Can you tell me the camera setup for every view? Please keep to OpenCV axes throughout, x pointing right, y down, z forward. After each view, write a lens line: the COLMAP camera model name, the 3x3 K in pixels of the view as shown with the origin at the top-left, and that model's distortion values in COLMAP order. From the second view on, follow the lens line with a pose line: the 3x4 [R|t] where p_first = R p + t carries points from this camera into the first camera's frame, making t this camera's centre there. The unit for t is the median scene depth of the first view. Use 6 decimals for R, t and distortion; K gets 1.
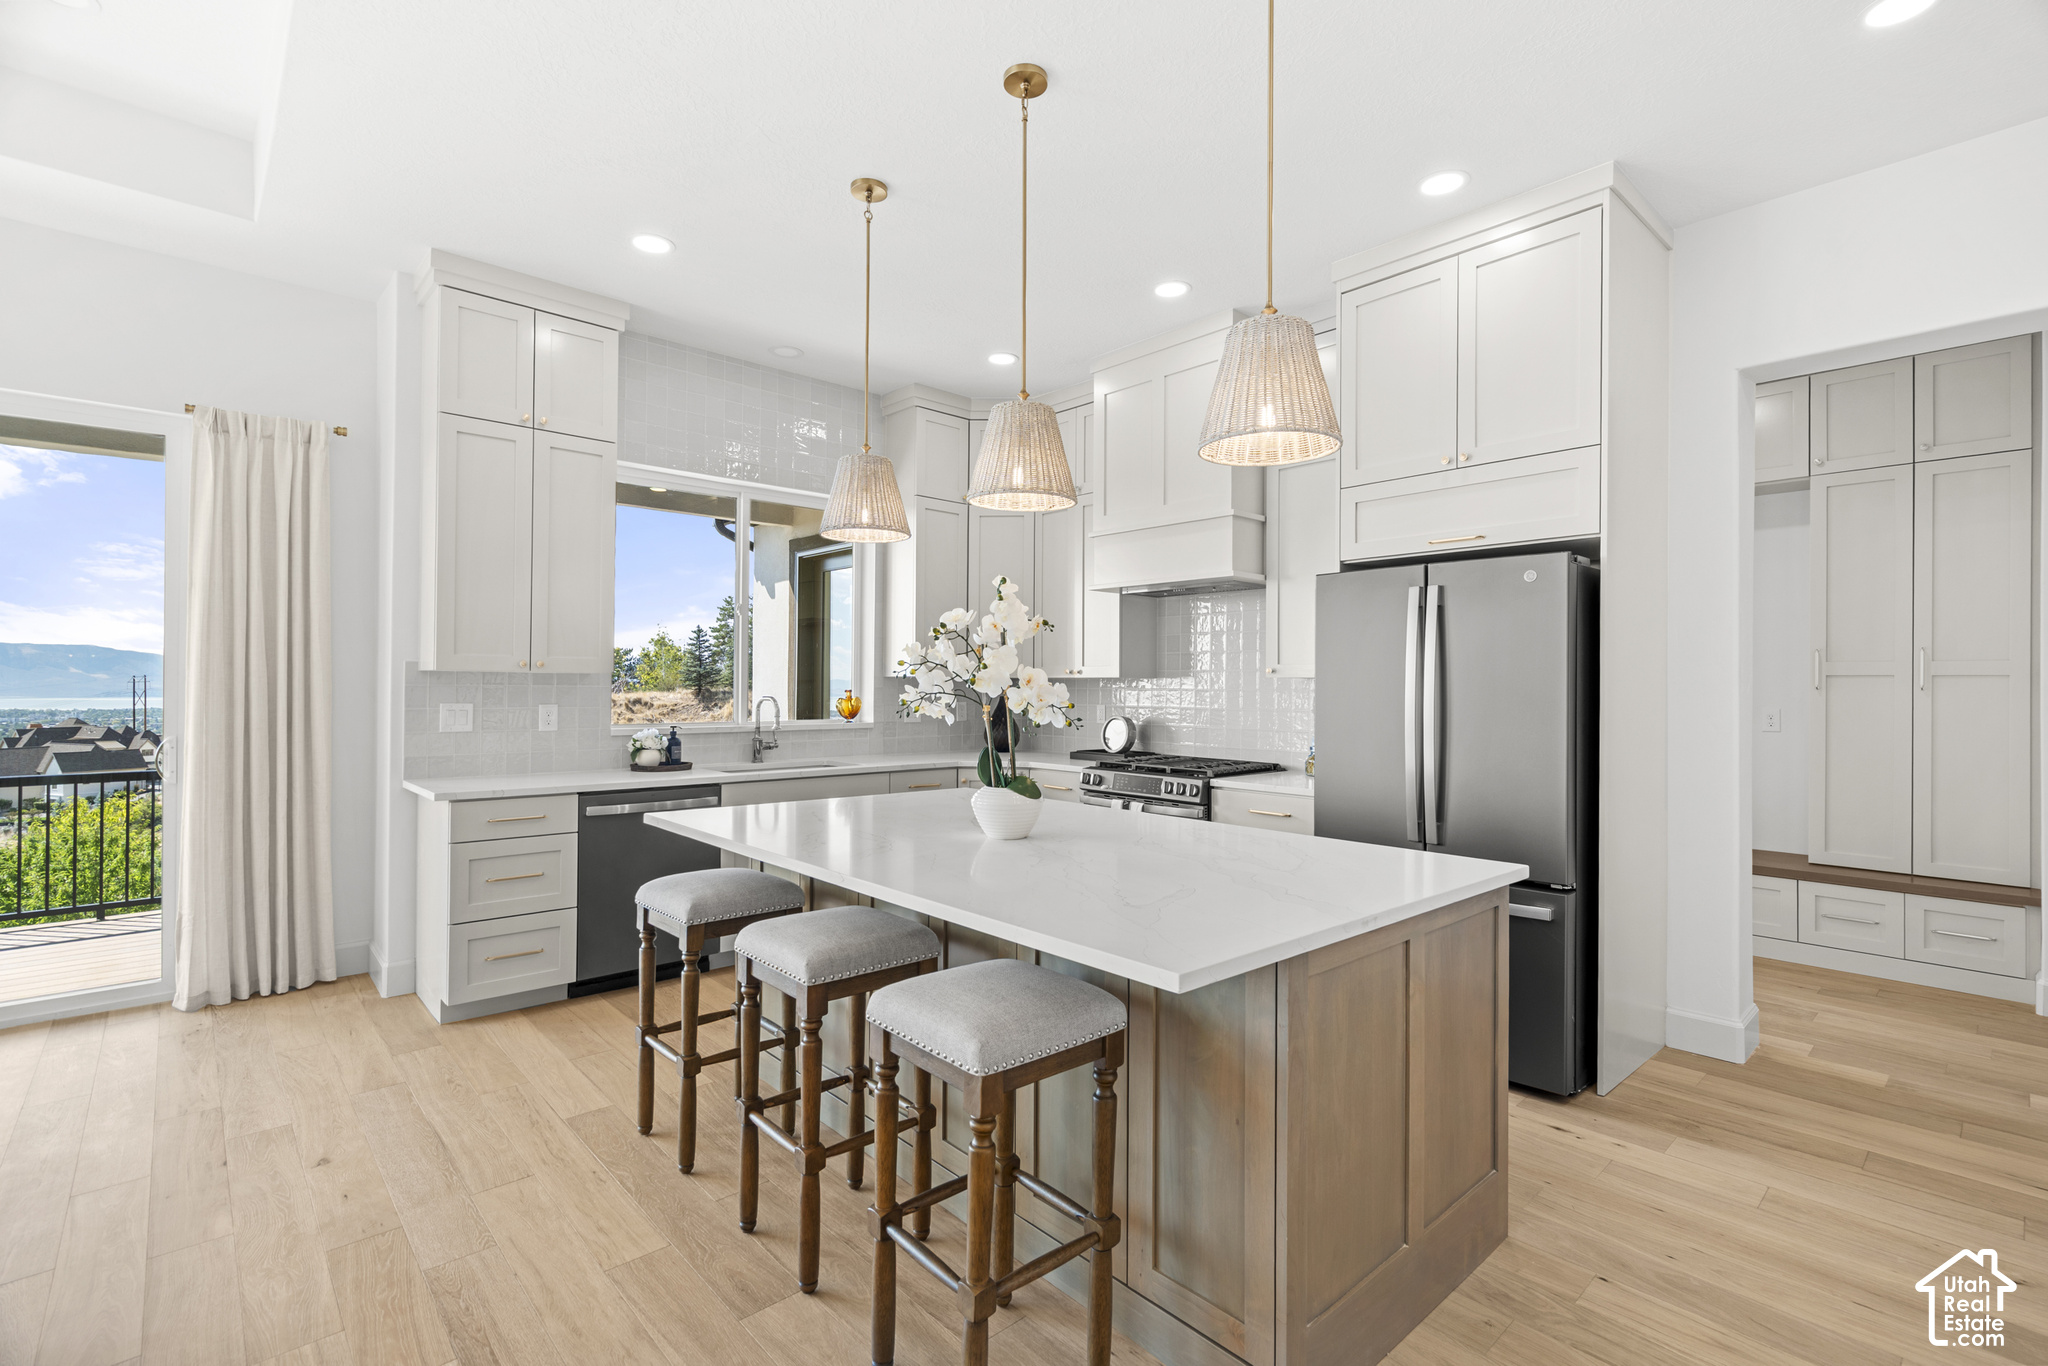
lens RADIAL K [[939.8, 0, 1032.5], [0, 939.8, 679.2], [0, 0, 1]] dist [-0.003165, 0.001503]
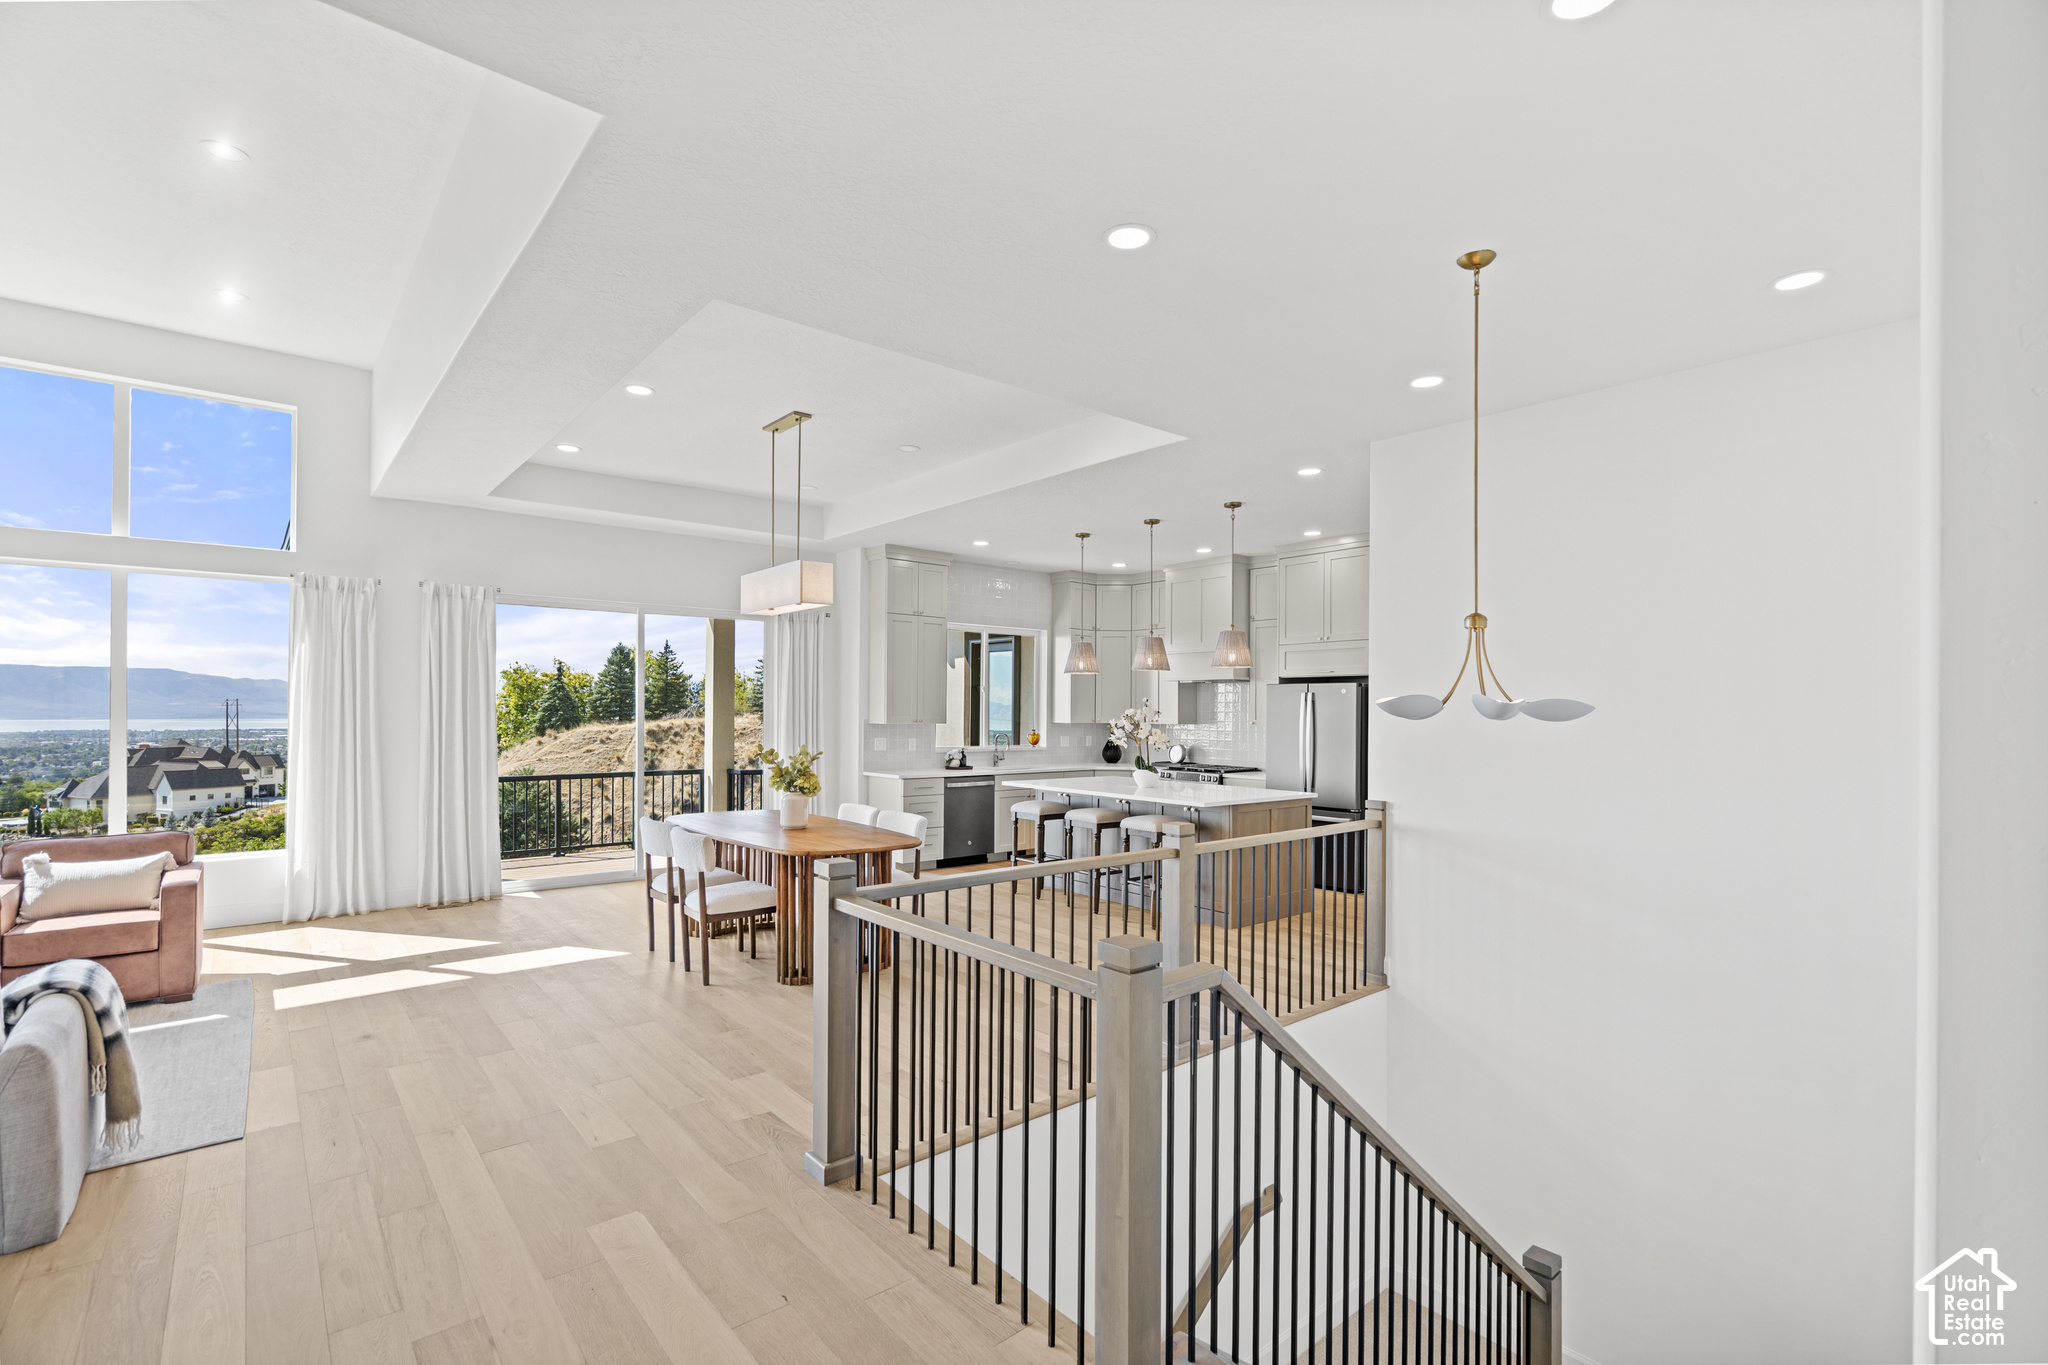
lens RADIAL K [[939.8, 0, 1026.9], [0, 939.8, 705.2], [0, 0, 1]] dist [-0.003165, 0.001503]
pose [[0.999066, 0.001575, -0.043172, -0.134891], [-0.001460, 0.999995, 0.002708, -0.045985], [0.043176, -0.002643, 0.999064, -0.954798]]
